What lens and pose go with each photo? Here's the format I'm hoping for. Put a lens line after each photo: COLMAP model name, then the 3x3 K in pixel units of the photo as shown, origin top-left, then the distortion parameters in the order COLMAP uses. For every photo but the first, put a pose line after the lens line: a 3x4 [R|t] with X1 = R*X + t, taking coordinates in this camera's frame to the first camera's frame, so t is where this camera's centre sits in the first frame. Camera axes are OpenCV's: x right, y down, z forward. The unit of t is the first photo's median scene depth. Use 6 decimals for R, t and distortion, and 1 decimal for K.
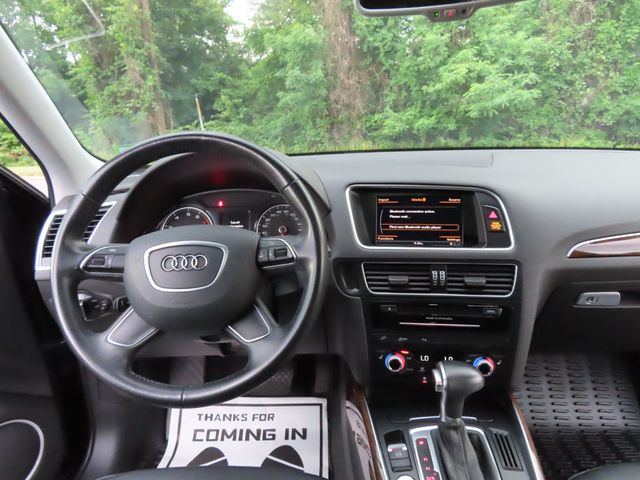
lens RADIAL K [[458.7, 0, 320.0], [0, 458.7, 240.0], [0, 0, 1]] dist [-0.004113, -0.000891]
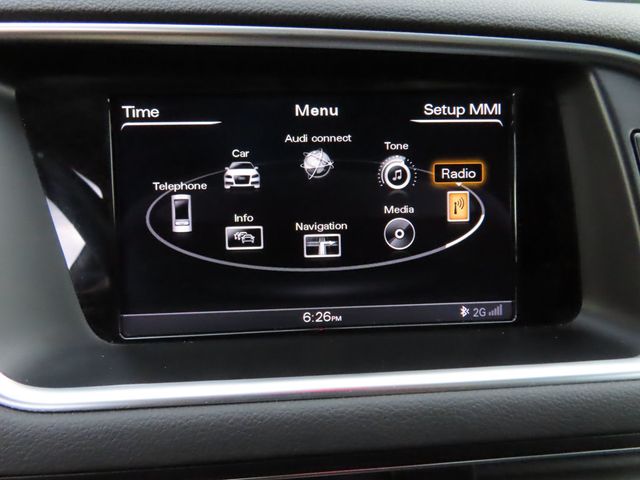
lens RADIAL K [[458.7, 0, 320.0], [0, 458.7, 240.0], [0, 0, 1]] dist [-0.004113, -0.000891]
pose [[0.971082, -0.066828, 0.229204, 0.154978], [0.028497, 0.985607, 0.166633, -0.060231], [-0.237040, -0.155282, 0.959010, 0.744799]]
